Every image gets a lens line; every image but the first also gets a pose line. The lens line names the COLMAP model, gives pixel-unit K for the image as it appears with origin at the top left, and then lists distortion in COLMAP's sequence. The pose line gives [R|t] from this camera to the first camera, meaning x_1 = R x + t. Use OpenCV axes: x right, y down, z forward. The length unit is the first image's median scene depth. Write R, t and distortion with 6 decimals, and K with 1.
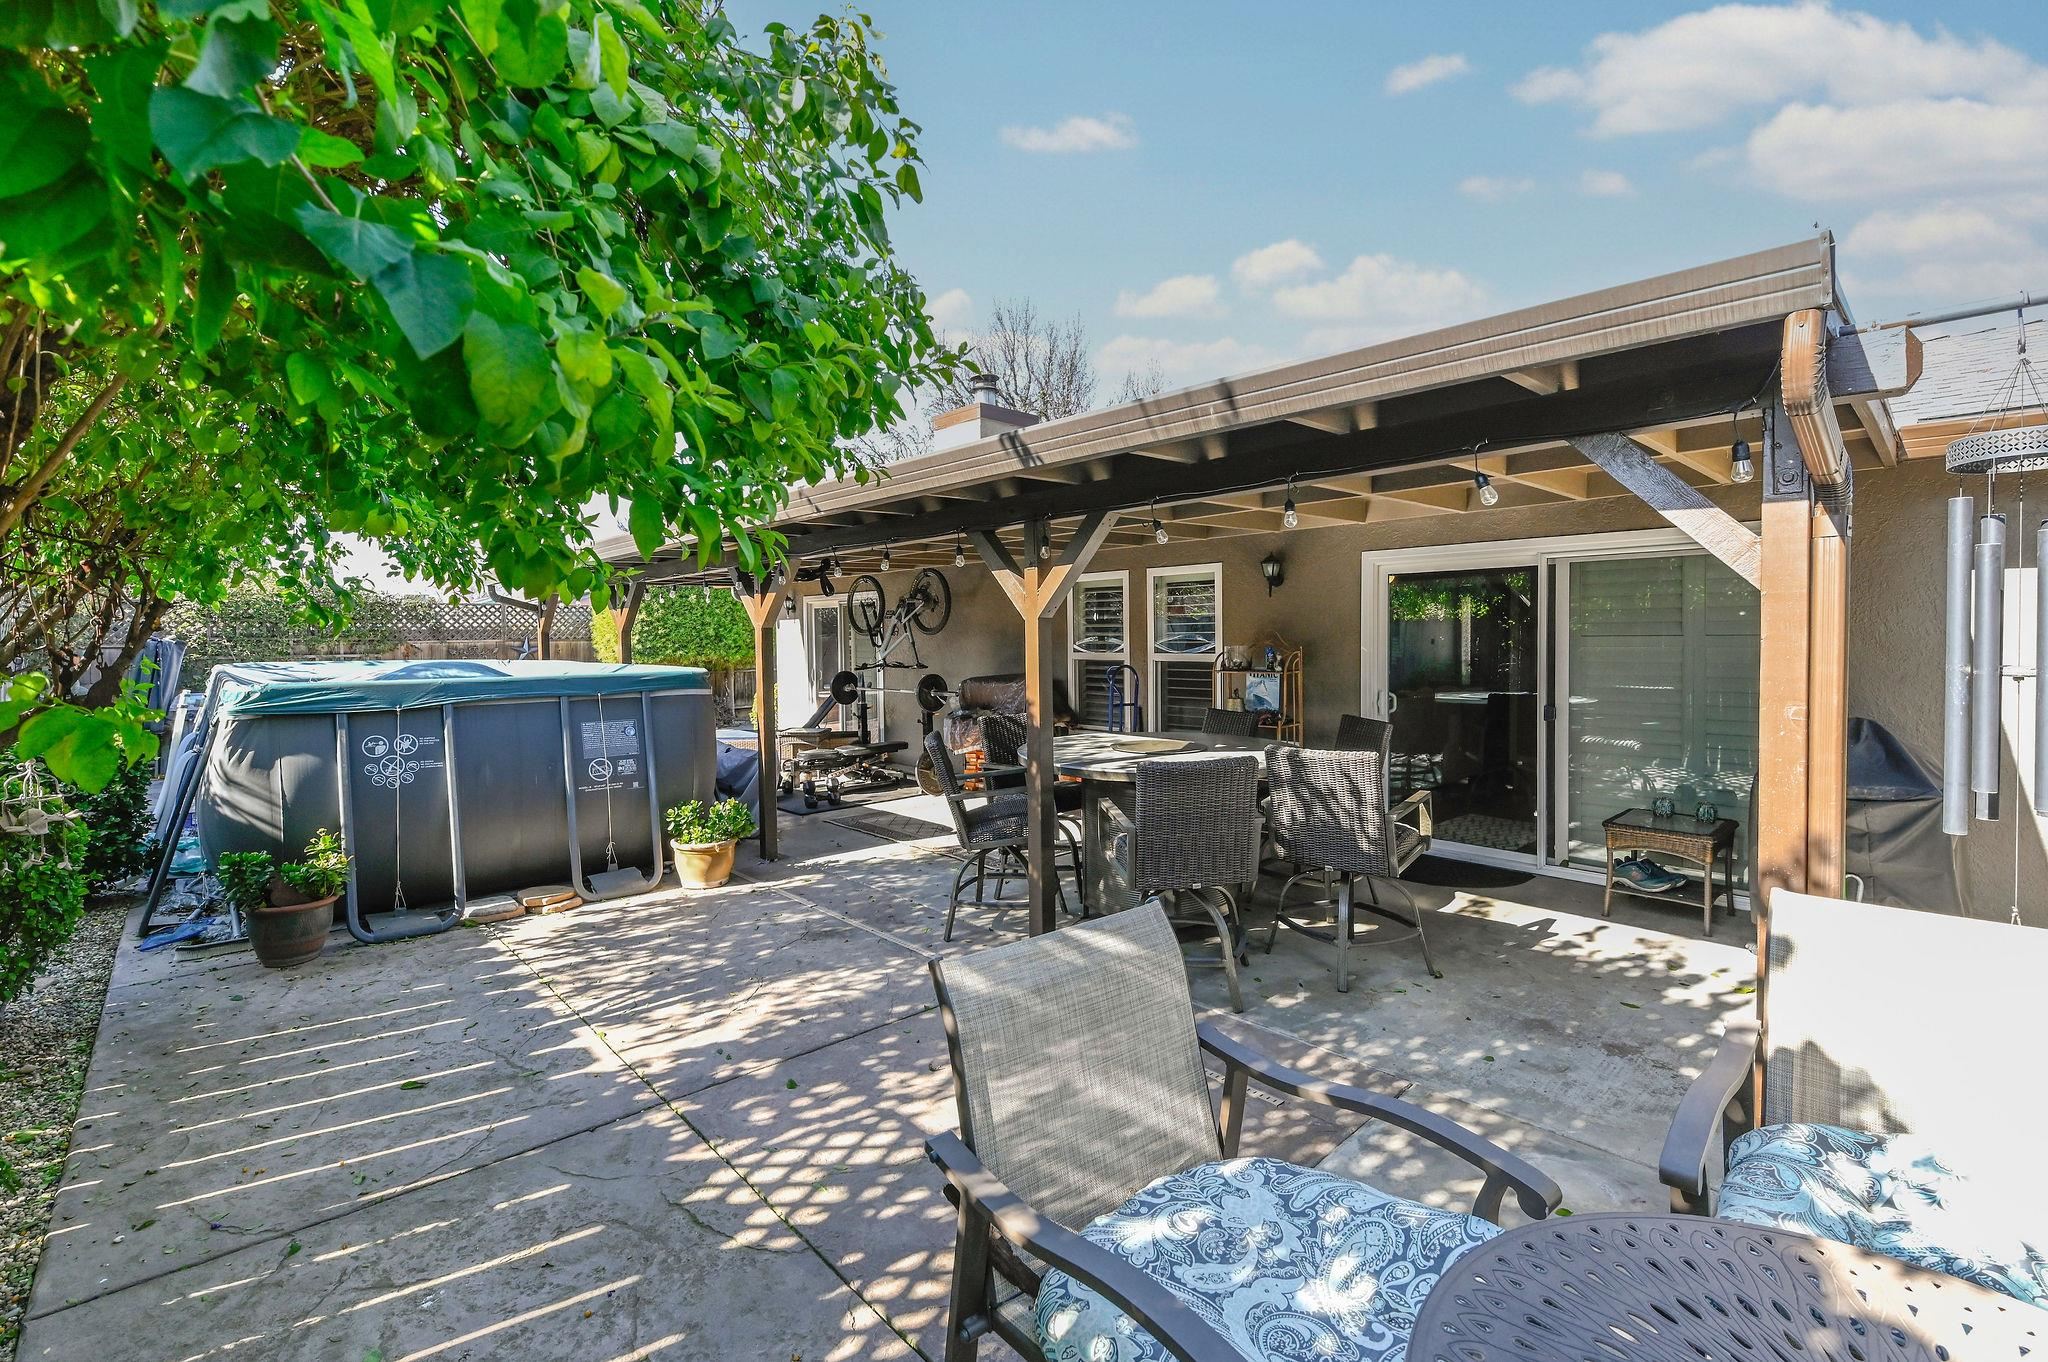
lens RADIAL K [[889.5, 0, 1057.0], [0, 889.5, 673.1], [0, 0, 1]] dist [0.016736, -0.008951]
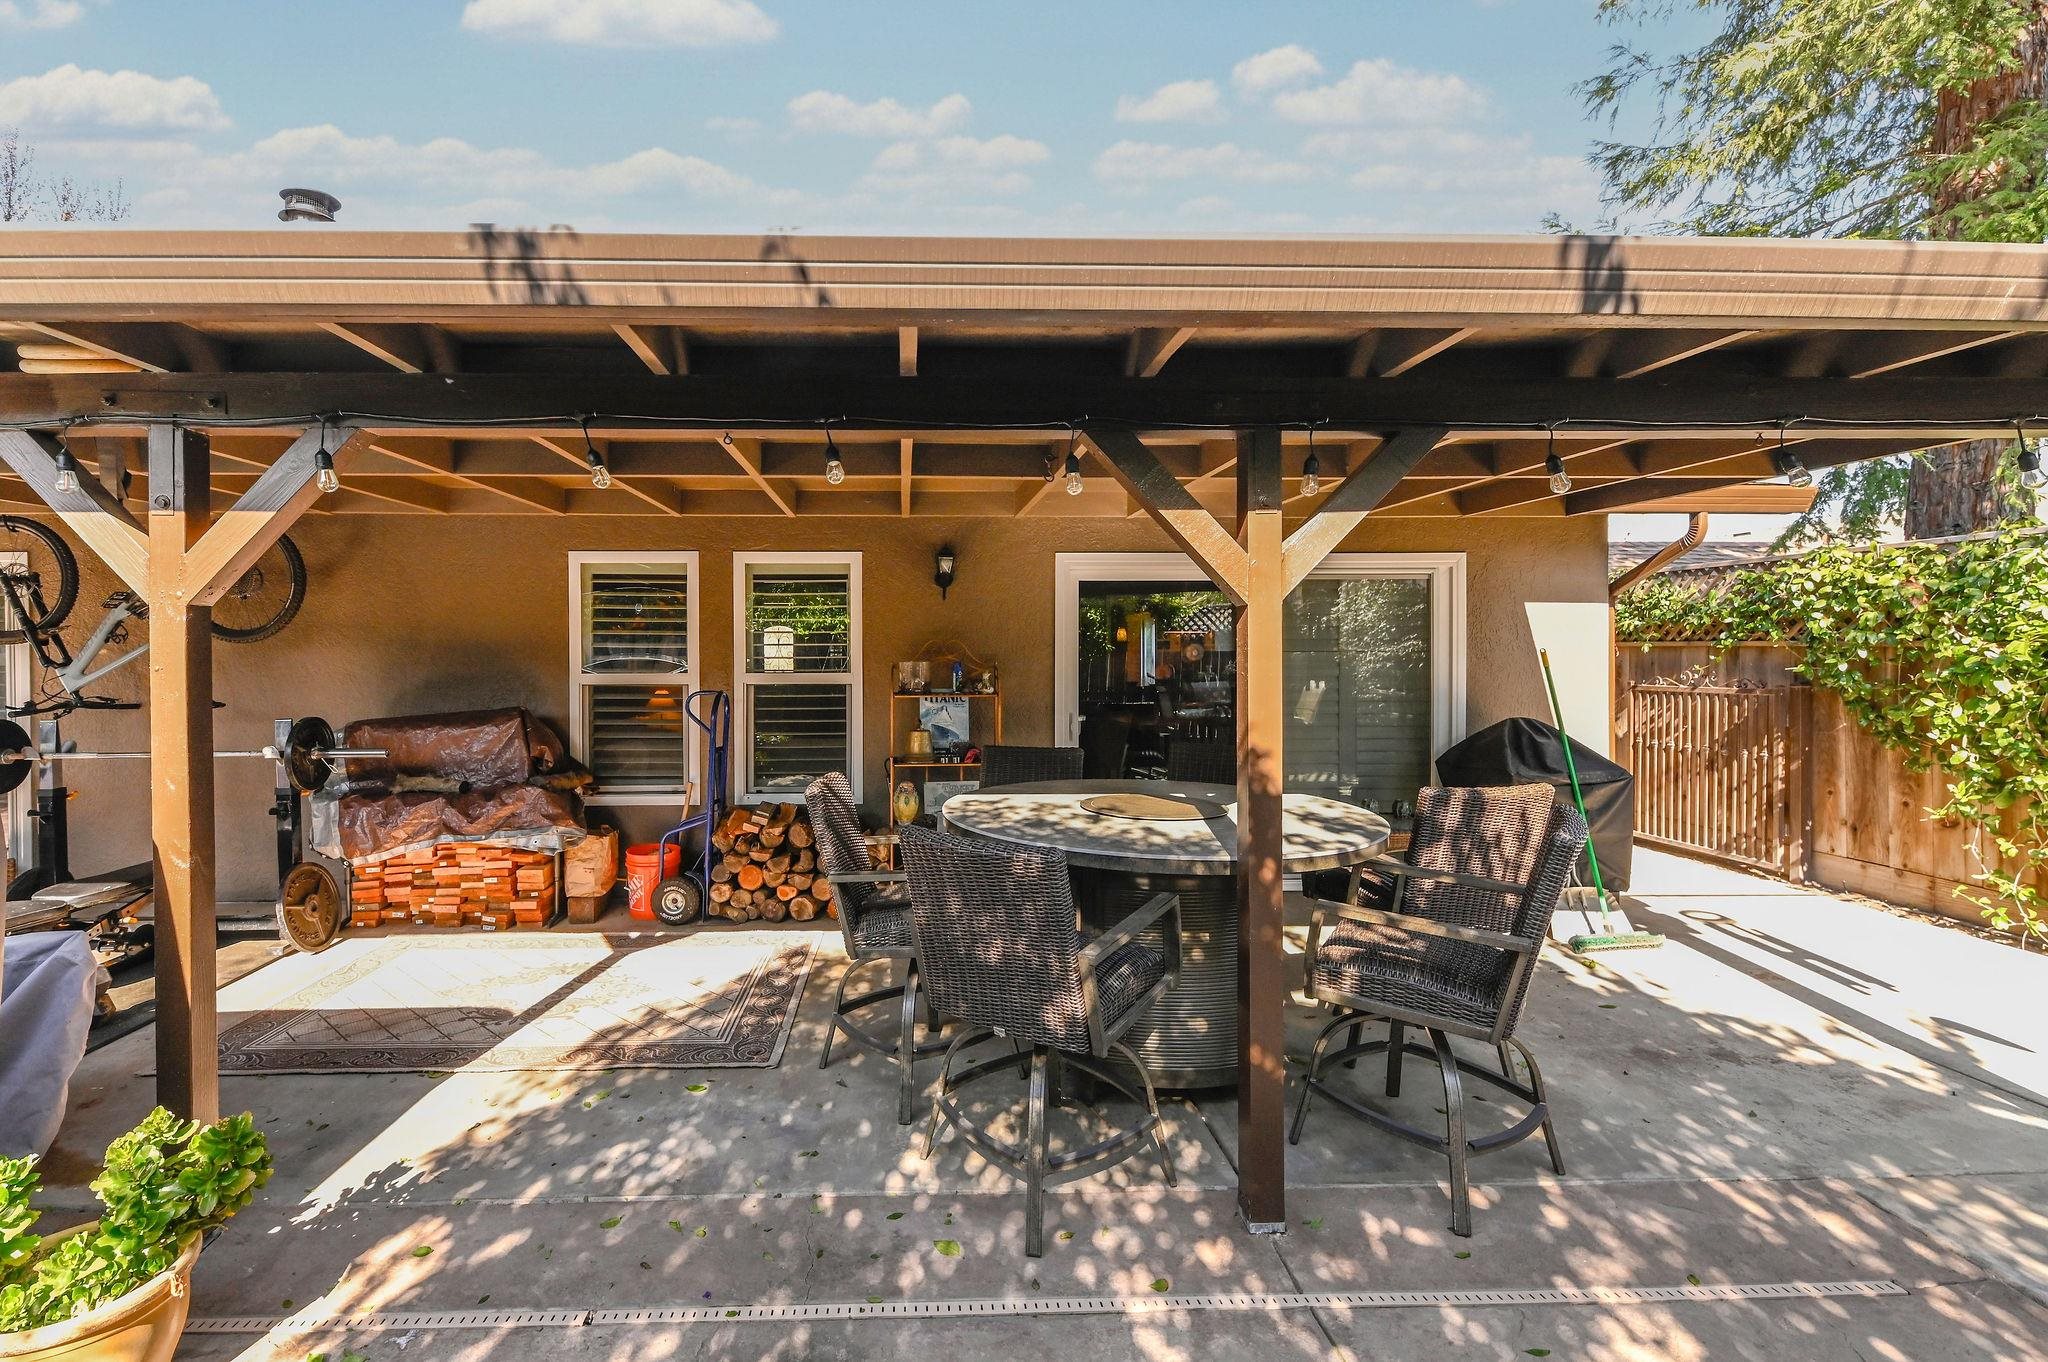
lens RADIAL K [[904.6, 0, 1024.0], [0, 904.6, 681.0], [0, 0, 1]] dist [0.014942, -0.009508]
pose [[0.676627, -0.013685, 0.736199, -0.326536], [0.025487, 0.999663, -0.004843, -0.008935], [-0.735885, 0.022040, 0.676748, 0.436346]]
